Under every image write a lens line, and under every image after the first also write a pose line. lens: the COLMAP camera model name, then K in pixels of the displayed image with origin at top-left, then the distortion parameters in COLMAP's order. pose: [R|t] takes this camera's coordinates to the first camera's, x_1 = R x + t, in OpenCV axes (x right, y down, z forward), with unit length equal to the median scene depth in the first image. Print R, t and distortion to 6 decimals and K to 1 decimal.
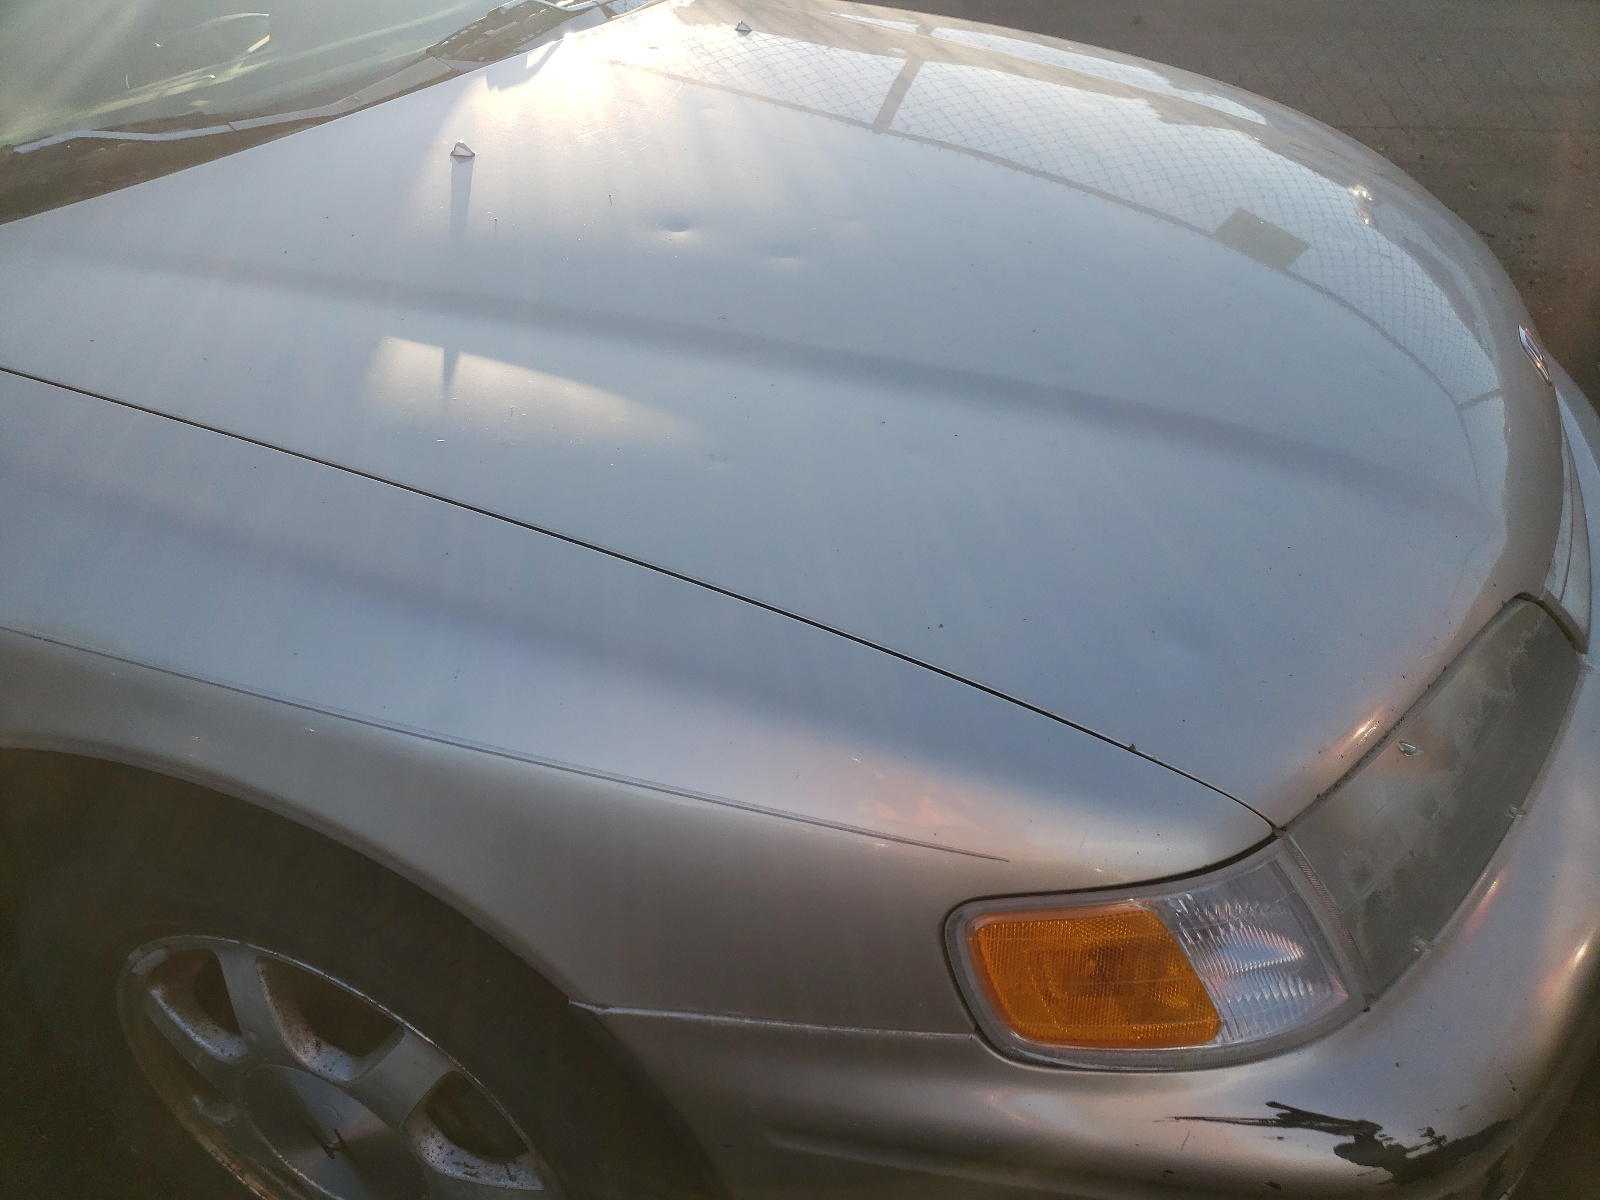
lens RADIAL K [[1170.7, 0, 800.0], [0, 1170.7, 600.0], [0, 0, 1]] dist [0.001344, 0.001668]
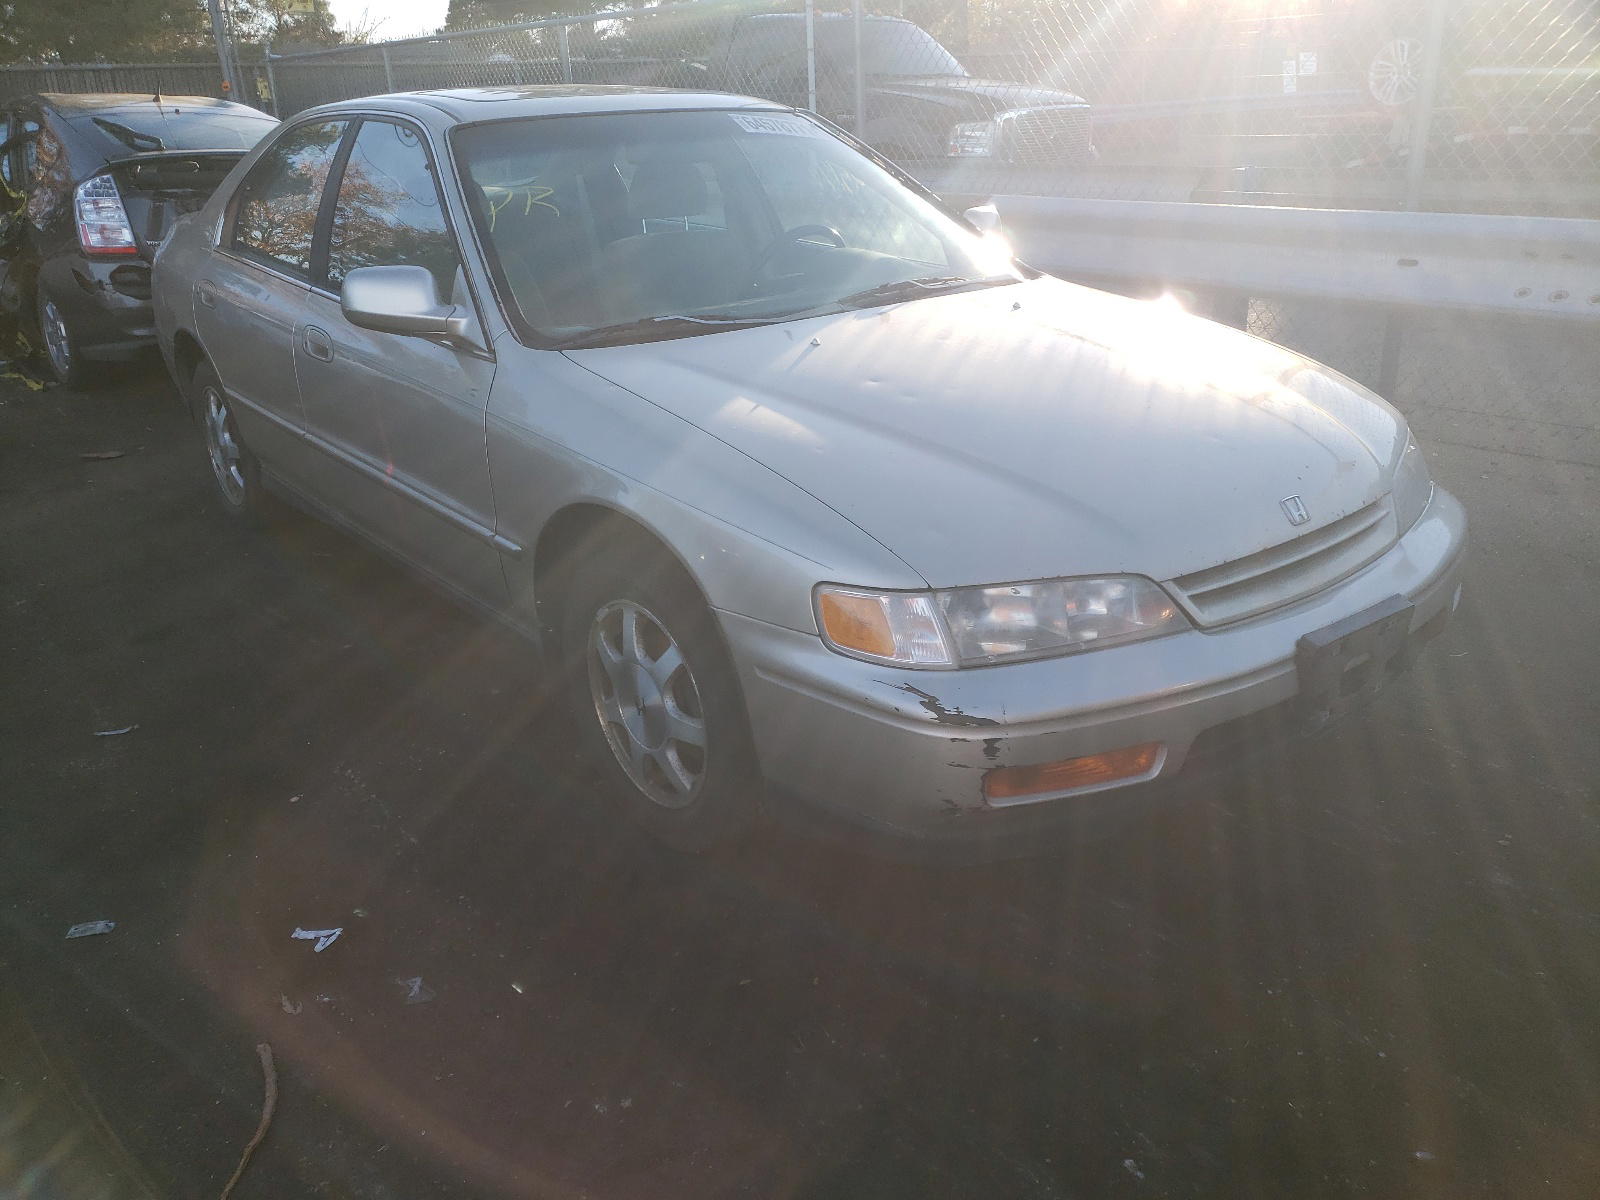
lens RADIAL K [[1170.7, 0, 800.0], [0, 1170.7, 600.0], [0, 0, 1]] dist [0.001344, 0.001668]
pose [[0.867807, 0.208419, -0.451079, 1.015399], [-0.287125, 0.951219, -0.112879, 0.456594], [0.405549, 0.227473, 0.885317, -1.160364]]
